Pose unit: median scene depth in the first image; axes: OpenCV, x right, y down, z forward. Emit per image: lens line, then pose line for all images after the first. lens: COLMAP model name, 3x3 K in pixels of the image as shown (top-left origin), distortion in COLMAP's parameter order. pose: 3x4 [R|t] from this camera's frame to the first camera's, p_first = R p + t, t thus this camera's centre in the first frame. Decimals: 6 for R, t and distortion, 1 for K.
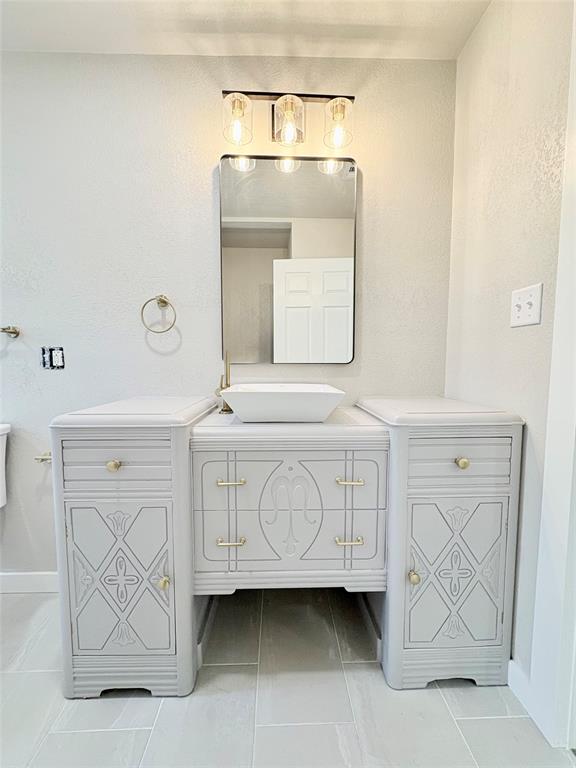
lens RADIAL K [[310.9, 0, 288.2], [0, 310.9, 384.1], [0, 0, 1]] dist [0.001549, 0.000088]
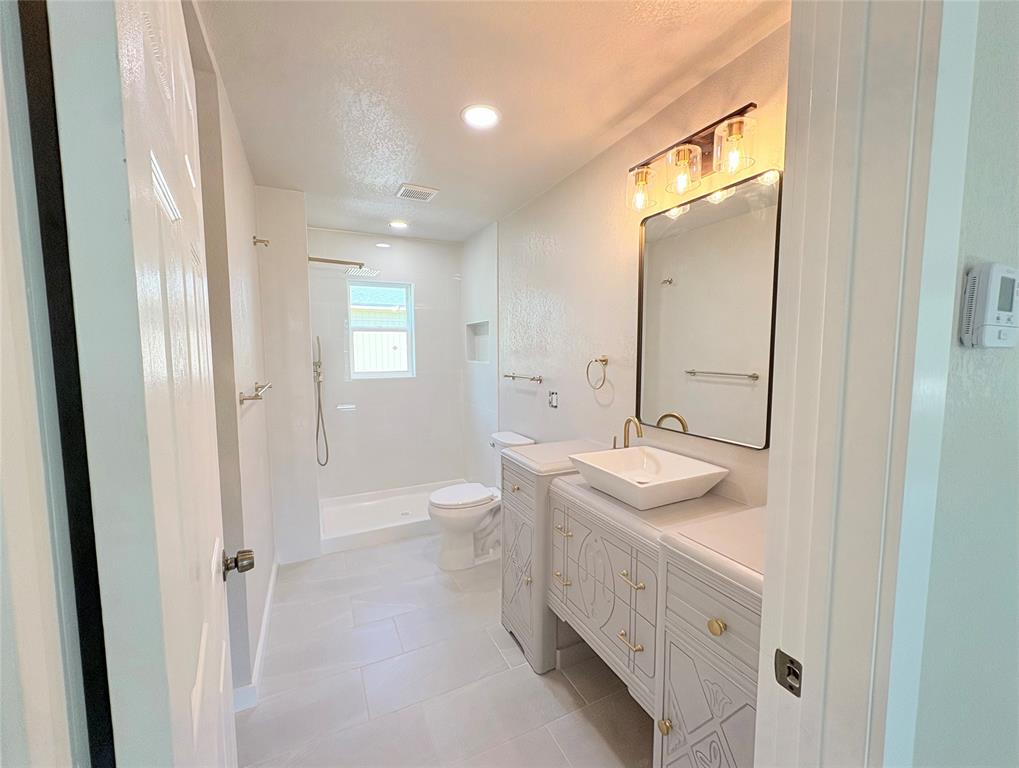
lens RADIAL K [[407.4, 0, 511.2], [0, 407.4, 384.9], [0, 0, 1]] dist [0.002171, 0.000013]
pose [[0.417476, 0.071106, -0.905902, 1.047627], [-0.064493, 0.996738, 0.048515, -0.296994], [0.906396, 0.038170, 0.420700, 0.099563]]
